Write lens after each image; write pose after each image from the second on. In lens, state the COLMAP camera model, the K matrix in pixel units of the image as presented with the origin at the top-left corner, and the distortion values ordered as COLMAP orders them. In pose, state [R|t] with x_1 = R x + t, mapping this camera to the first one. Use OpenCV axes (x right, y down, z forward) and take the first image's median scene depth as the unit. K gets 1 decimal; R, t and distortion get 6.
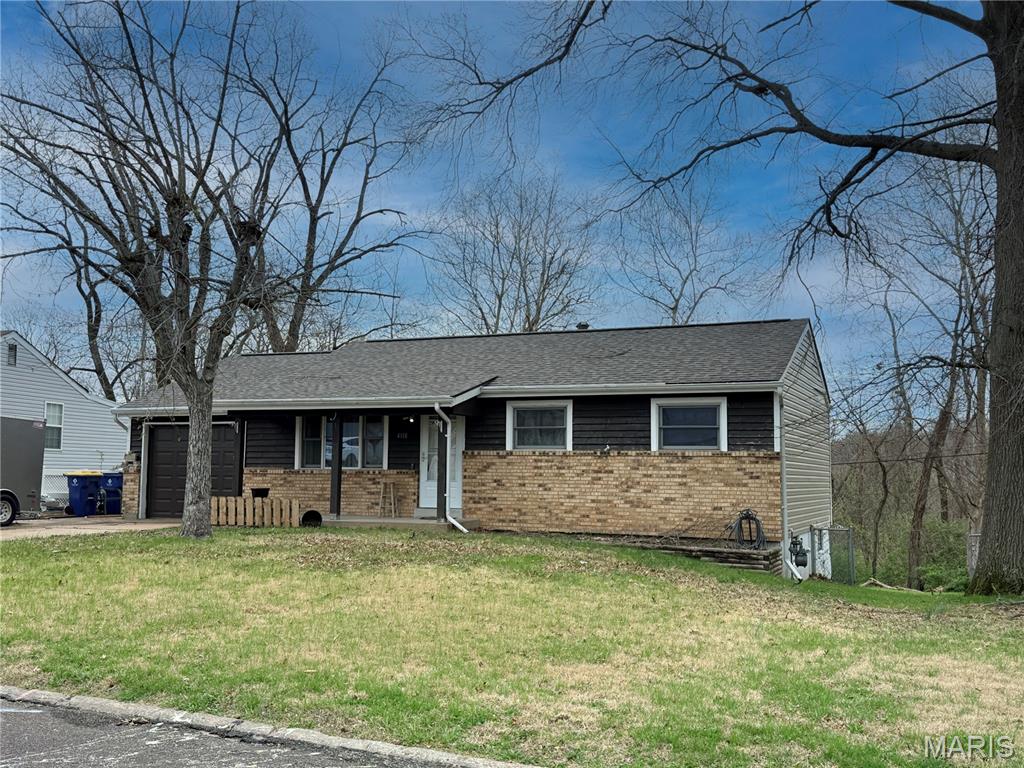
lens RADIAL K [[1071.2, 0, 517.0], [0, 1071.2, 387.4], [0, 0, 1]] dist [0.140740, 0.000000]
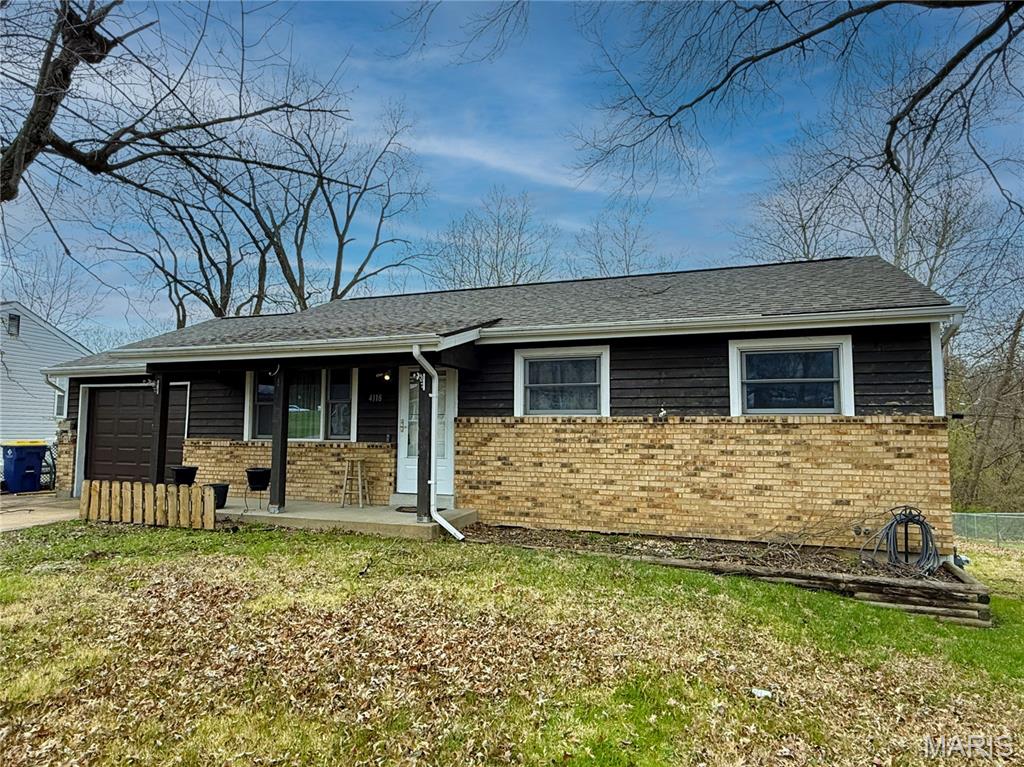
lens RADIAL K [[639.2, 0, 516.8], [0, 639.2, 382.4], [0, 0, 1]] dist [0.001655, 0.000699]
pose [[0.998803, 0.000418, 0.048918, -0.030481], [-0.000437, 1.000000, 0.000389, 0.035980], [-0.048918, -0.000410, 0.998803, 0.576534]]
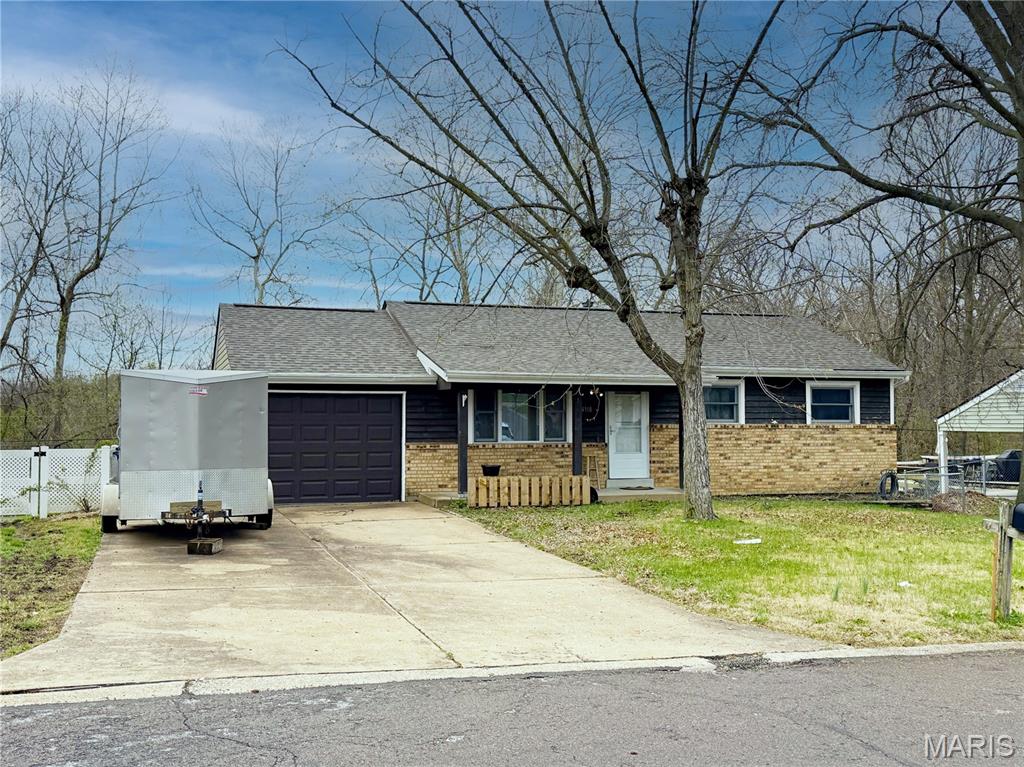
lens RADIAL K [[1071.2, 0, 516.5], [0, 1071.2, 378.2], [0, 0, 1]] dist [0.140740, 0.000000]
pose [[0.735070, 0.014298, 0.677840, -0.909522], [-0.046768, 0.998465, 0.029656, -0.013040], [-0.676376, -0.053500, 0.734611, 0.314670]]
